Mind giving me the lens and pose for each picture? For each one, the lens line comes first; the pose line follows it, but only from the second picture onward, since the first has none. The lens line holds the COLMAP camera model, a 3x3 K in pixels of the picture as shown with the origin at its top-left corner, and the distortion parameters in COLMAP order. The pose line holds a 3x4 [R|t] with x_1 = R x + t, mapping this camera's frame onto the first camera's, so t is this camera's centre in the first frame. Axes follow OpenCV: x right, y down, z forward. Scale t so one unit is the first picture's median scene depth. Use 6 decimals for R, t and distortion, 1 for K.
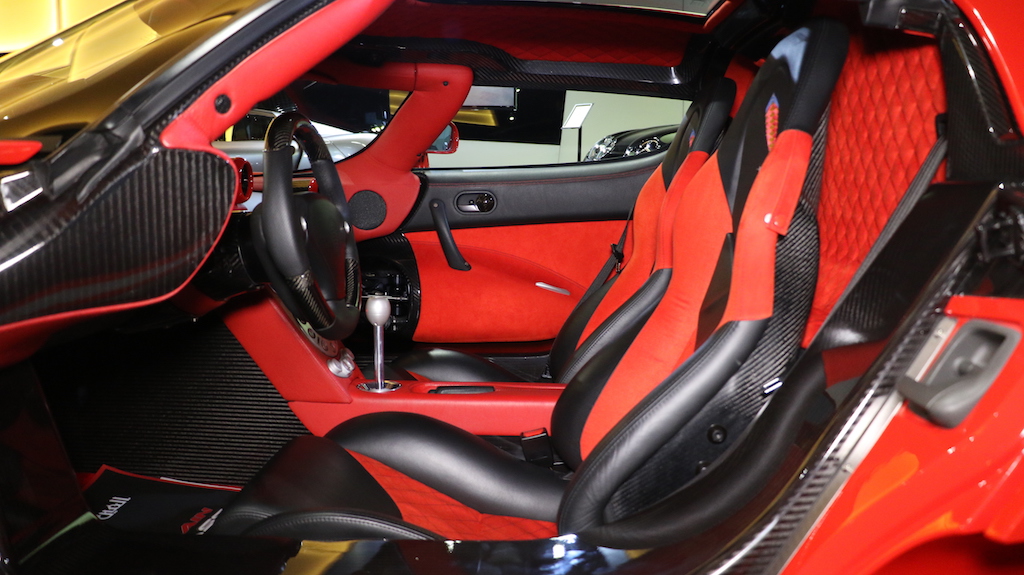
lens RADIAL K [[820.0, 0, 512.0], [0, 820.0, 287.5], [0, 0, 1]] dist [-0.189425, 0.120284]
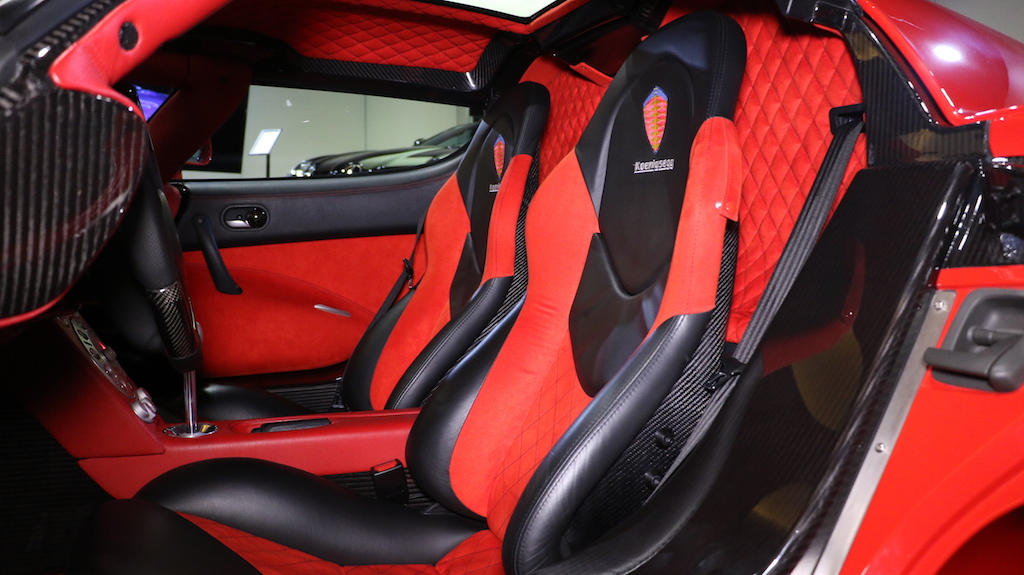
lens RADIAL K [[820.0, 0, 512.0], [0, 820.0, 287.5], [0, 0, 1]] dist [-0.189425, 0.120284]
pose [[0.920769, -0.037260, 0.388324, -0.170858], [0.051731, 0.998299, -0.026872, 0.015180], [-0.386663, 0.044831, 0.921131, 0.124633]]
